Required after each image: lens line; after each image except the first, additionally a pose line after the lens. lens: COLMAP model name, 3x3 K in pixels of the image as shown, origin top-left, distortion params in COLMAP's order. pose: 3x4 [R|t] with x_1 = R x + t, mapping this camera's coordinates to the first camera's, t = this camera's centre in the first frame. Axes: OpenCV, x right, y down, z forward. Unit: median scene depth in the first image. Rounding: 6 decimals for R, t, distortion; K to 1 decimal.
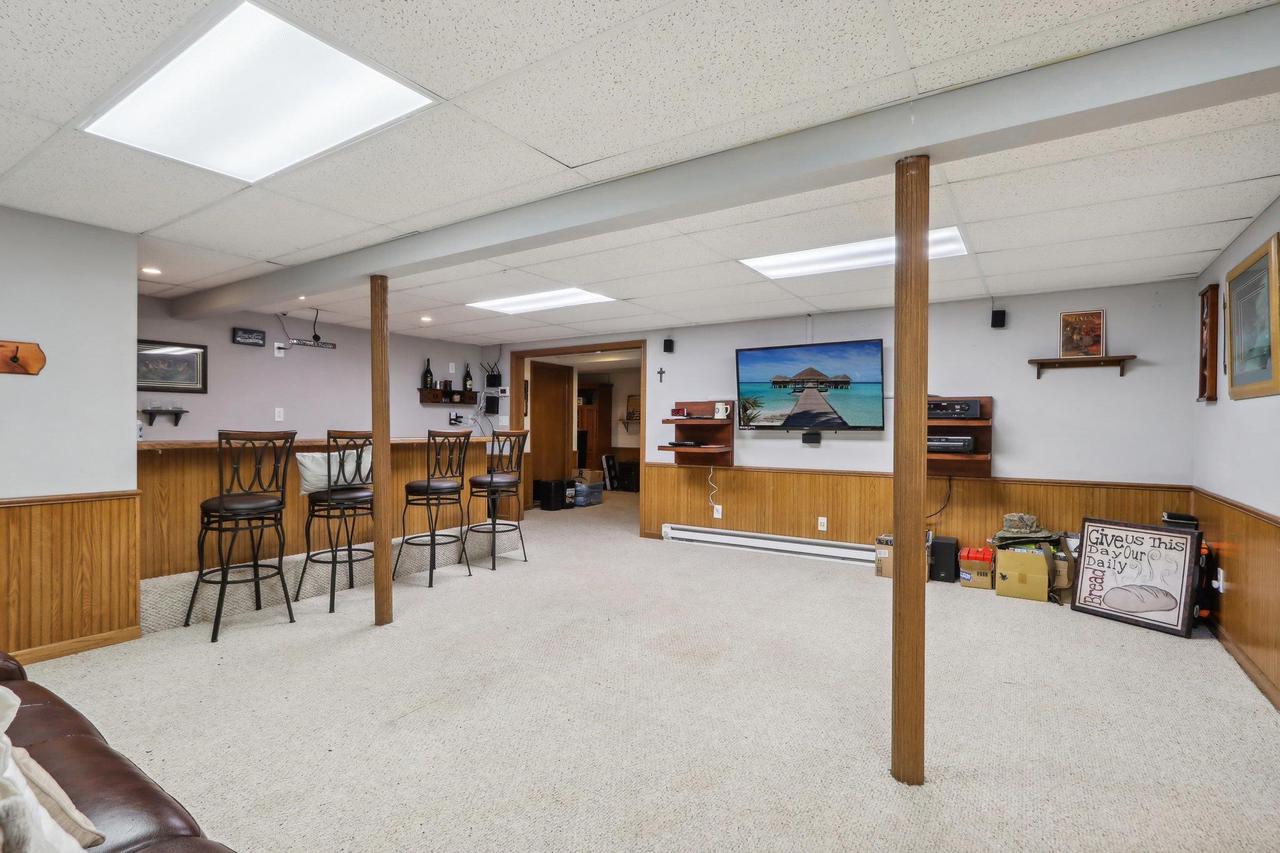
lens RADIAL K [[609.4, 0, 641.6], [0, 609.4, 426.2], [0, 0, 1]] dist [-0.014695, 0.005841]
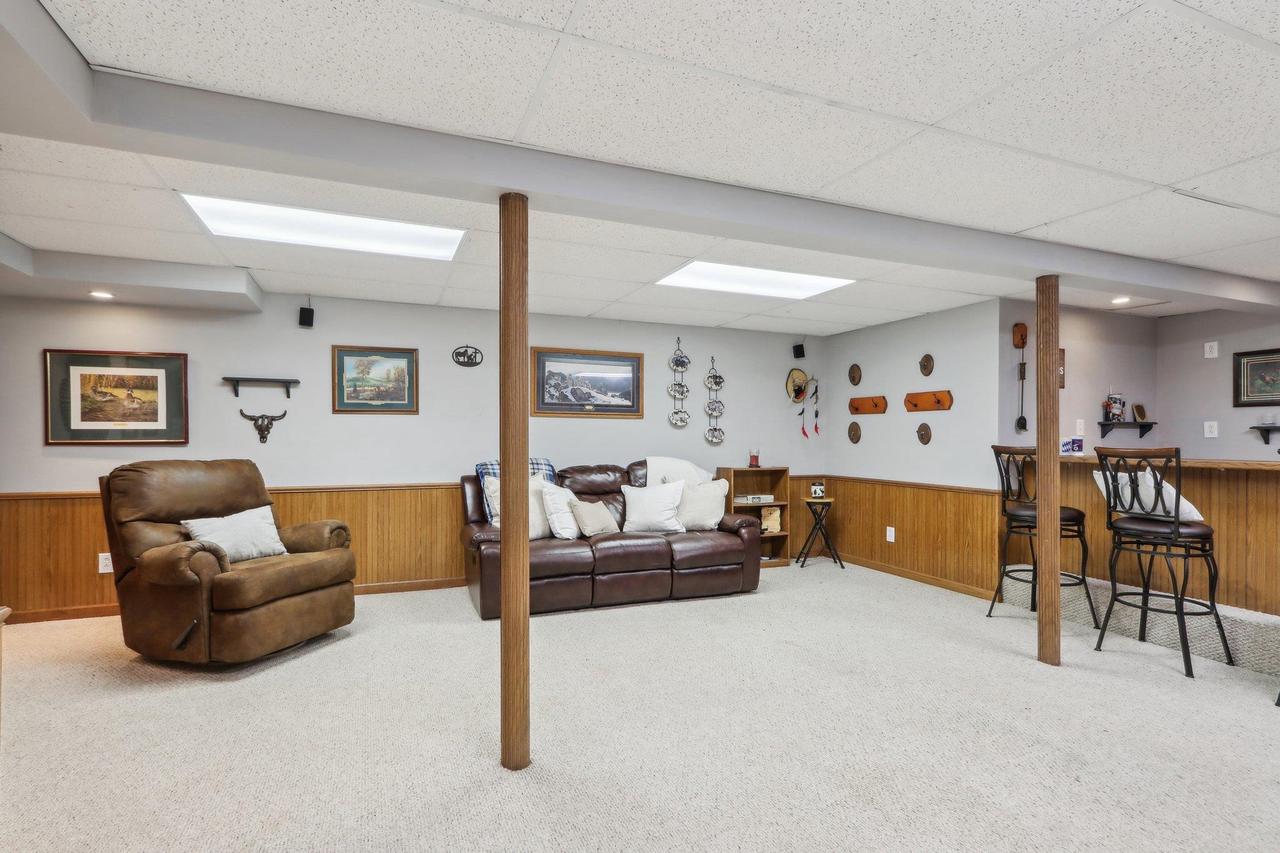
lens RADIAL K [[609.4, 0, 601.6], [0, 609.4, 441.4], [0, 0, 1]] dist [-0.014695, 0.005841]
pose [[-0.588355, -0.002460, -0.808599, 0.535356], [-0.009765, 0.999944, 0.004064, 0.001524], [0.808544, 0.010287, -0.588346, 0.772561]]
